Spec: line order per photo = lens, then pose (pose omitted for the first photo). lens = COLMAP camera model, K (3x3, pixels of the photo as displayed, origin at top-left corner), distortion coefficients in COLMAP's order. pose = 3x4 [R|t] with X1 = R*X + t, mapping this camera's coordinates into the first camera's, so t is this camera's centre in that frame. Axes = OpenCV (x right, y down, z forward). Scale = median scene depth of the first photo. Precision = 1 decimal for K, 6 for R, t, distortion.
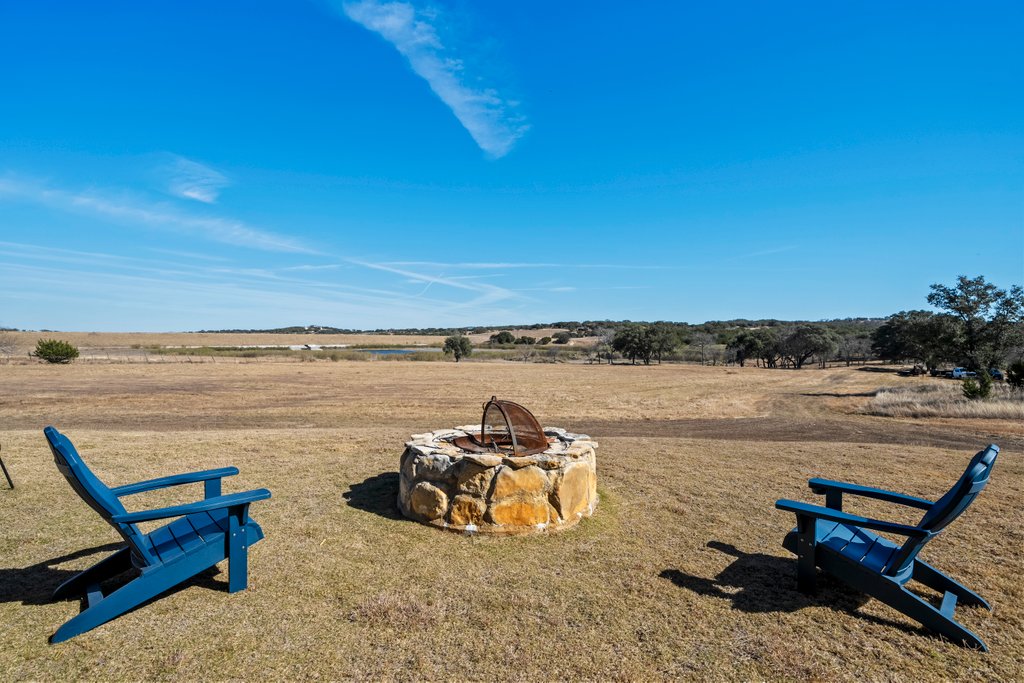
lens RADIAL K [[353.0, 0, 508.2], [0, 353.0, 339.2], [0, 0, 1]] dist [-0.007058, 0.000622]
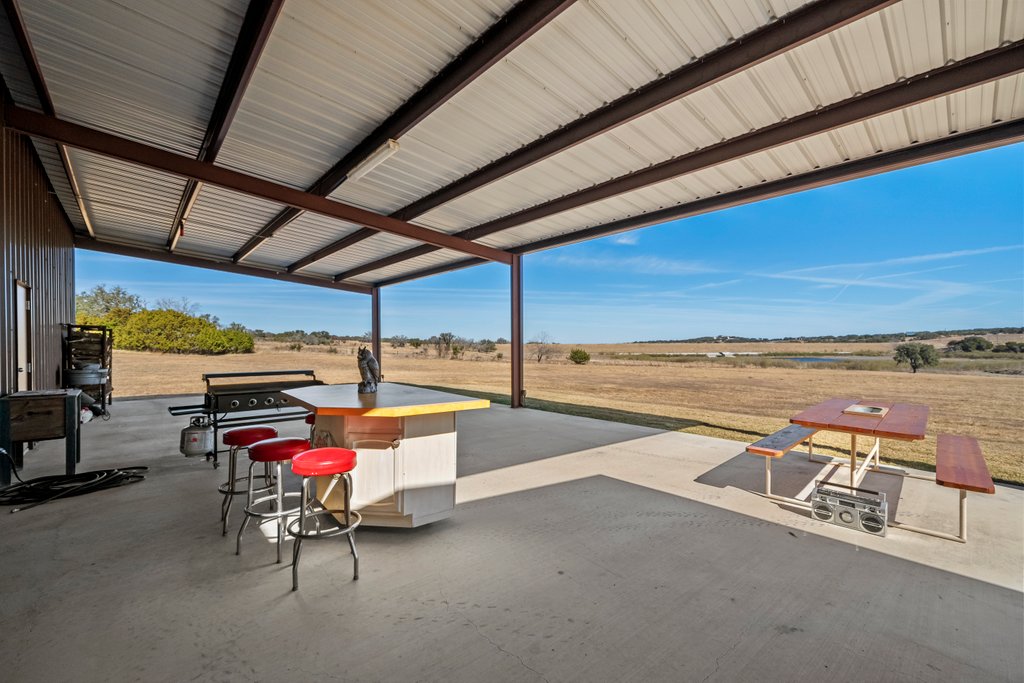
lens RADIAL K [[353.0, 0, 518.0], [0, 353.0, 343.2], [0, 0, 1]] dist [-0.007058, 0.000622]
pose [[0.771245, -0.011923, -0.636426, -0.338102], [0.009863, 0.999928, -0.006781, -0.012586], [0.636462, -0.001048, 0.771308, -0.299902]]
